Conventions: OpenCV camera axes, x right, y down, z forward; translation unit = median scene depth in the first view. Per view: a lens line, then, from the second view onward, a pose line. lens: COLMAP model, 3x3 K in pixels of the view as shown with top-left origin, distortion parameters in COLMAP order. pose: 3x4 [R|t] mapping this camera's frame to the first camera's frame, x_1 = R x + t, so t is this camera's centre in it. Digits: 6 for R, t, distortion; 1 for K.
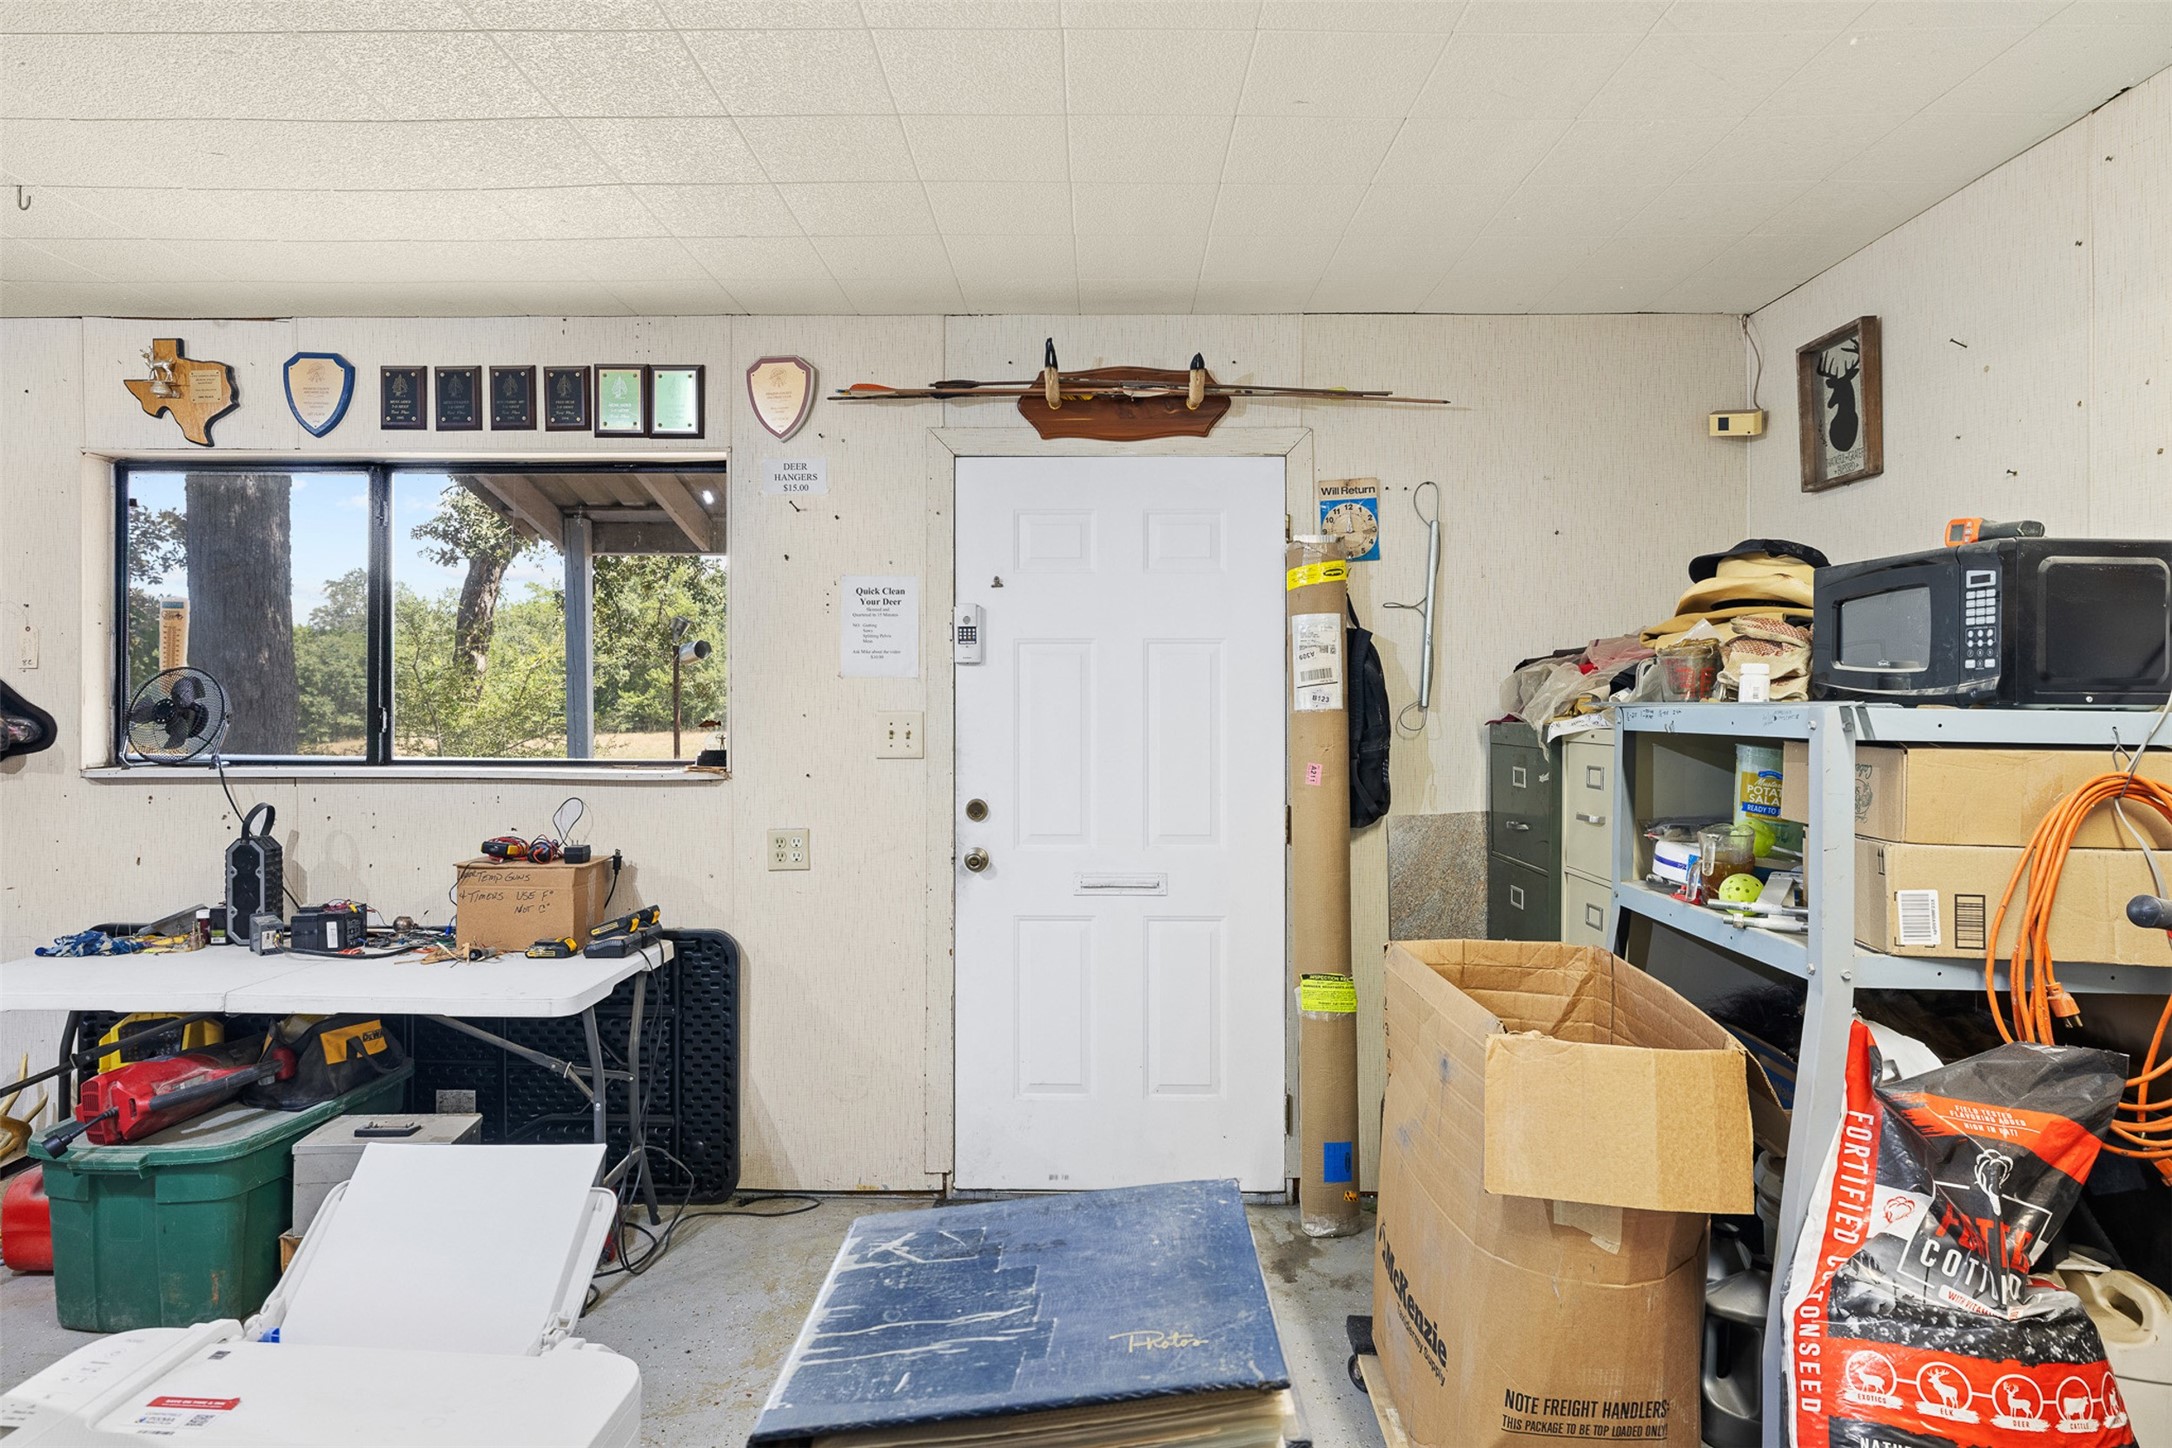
lens RADIAL K [[1295.6, 0, 1086.0], [0, 1295.6, 704.0], [0, 0, 1]] dist [0.000325, -0.000533]
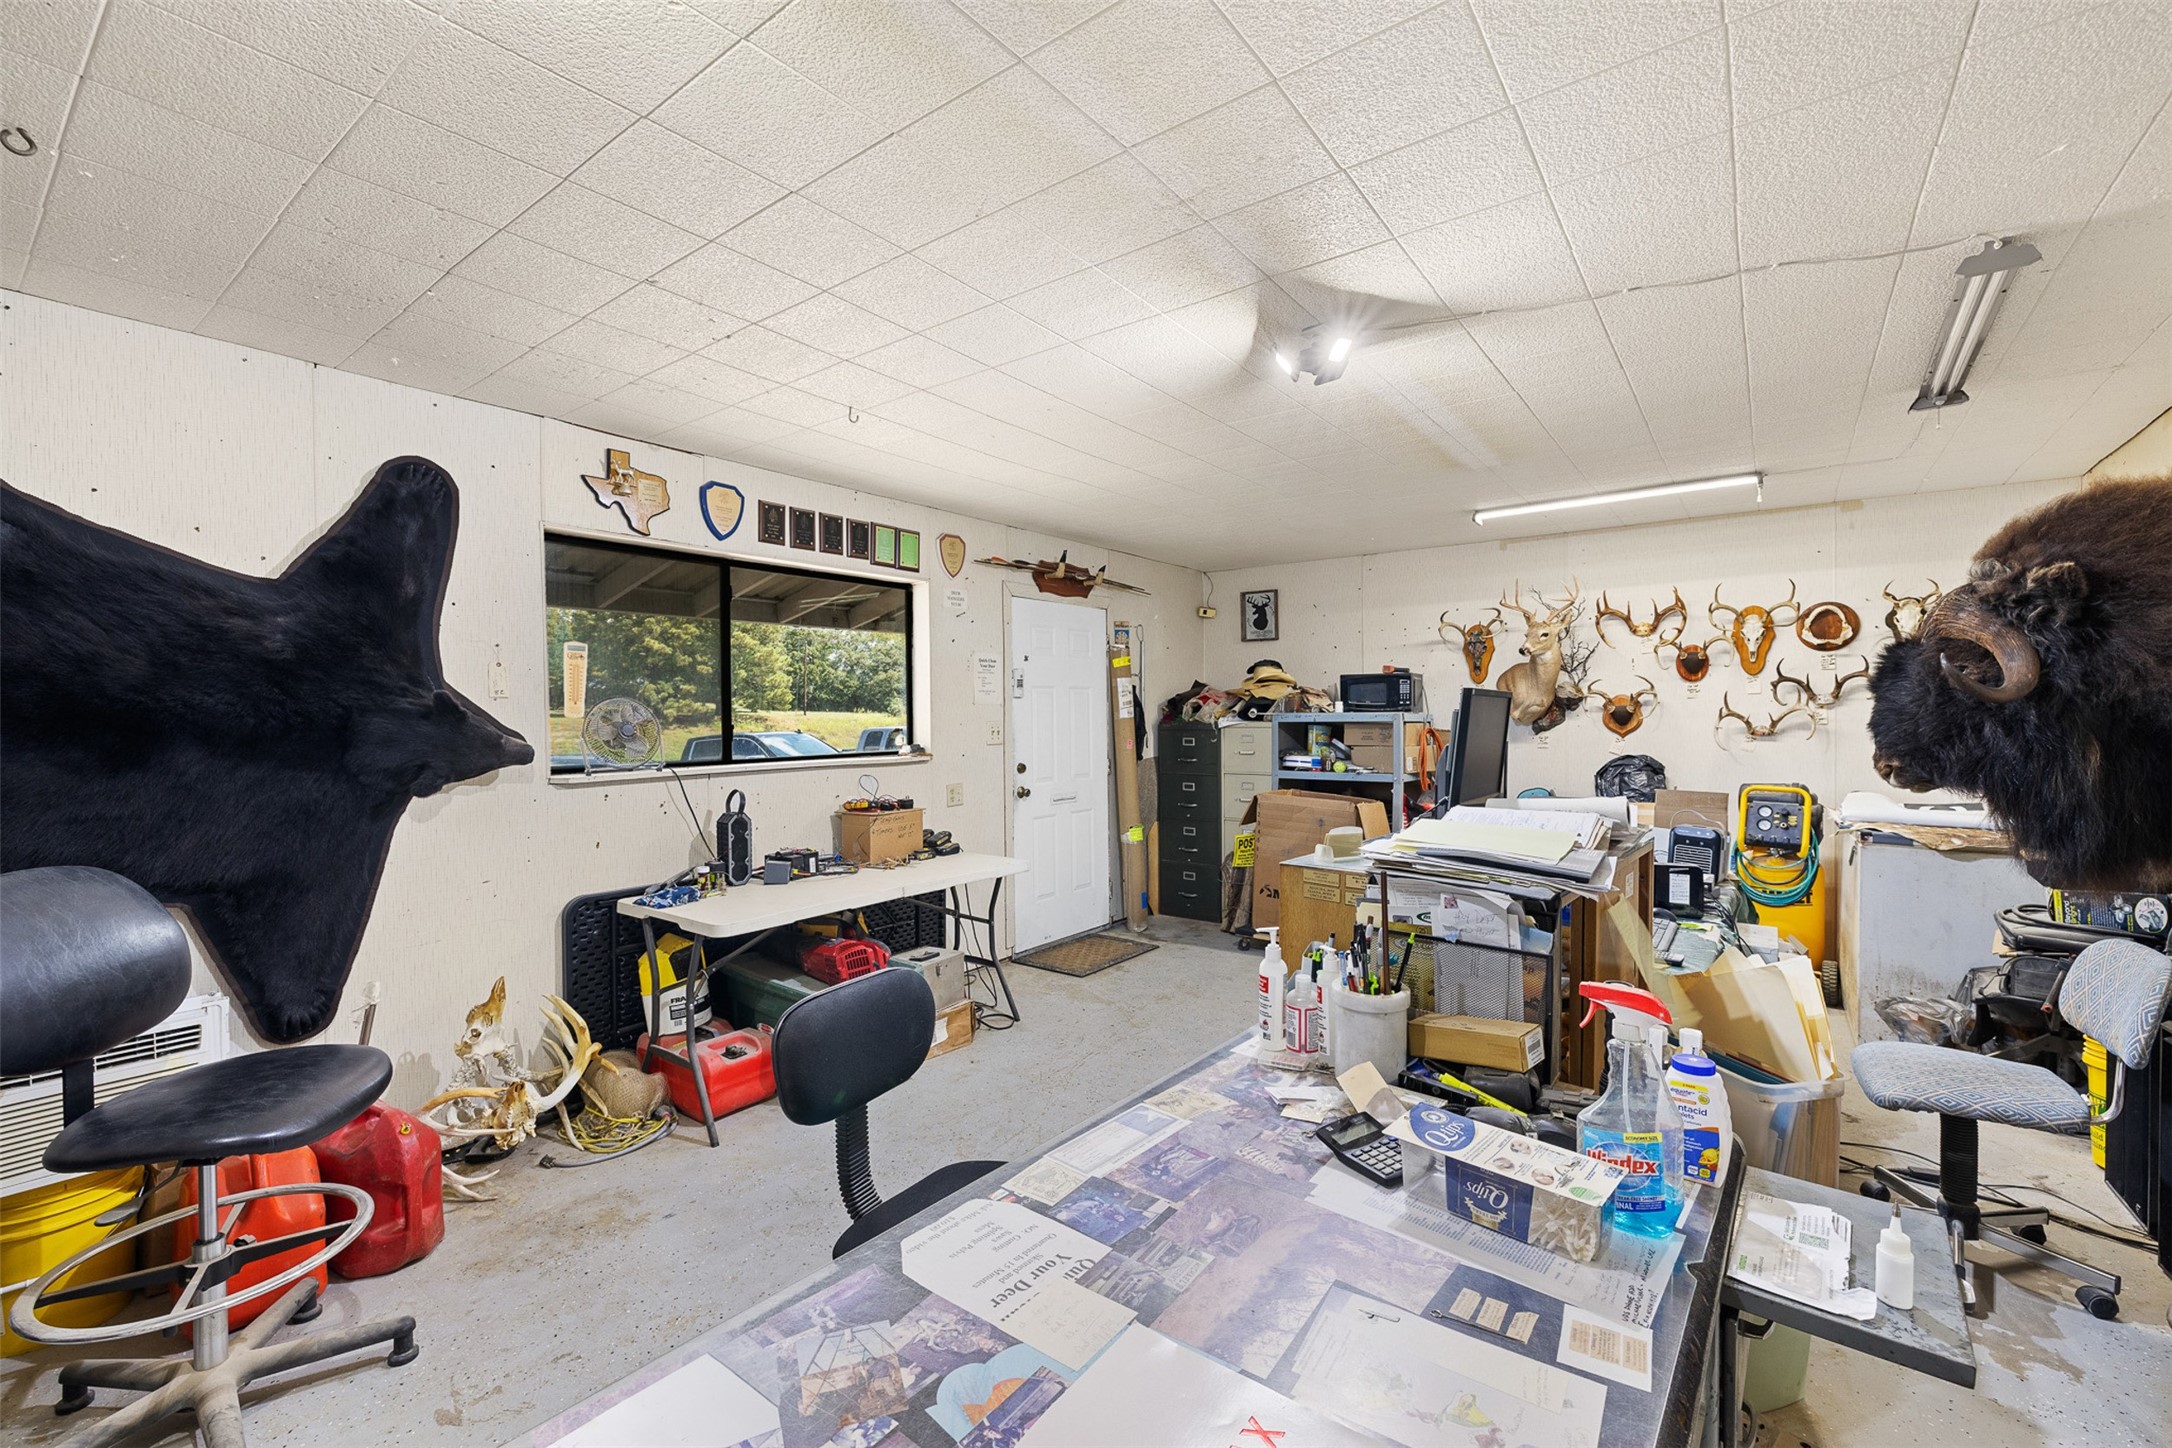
lens RADIAL K [[906.7, 0, 1086.1], [0, 906.7, 729.8], [0, 0, 1]] dist [-0.000131, 0.000006]
pose [[0.592371, -0.023677, 0.805317, -1.186764], [0.009061, 0.999701, 0.022727, -0.011434], [-0.805614, -0.006165, 0.592409, 0.058187]]
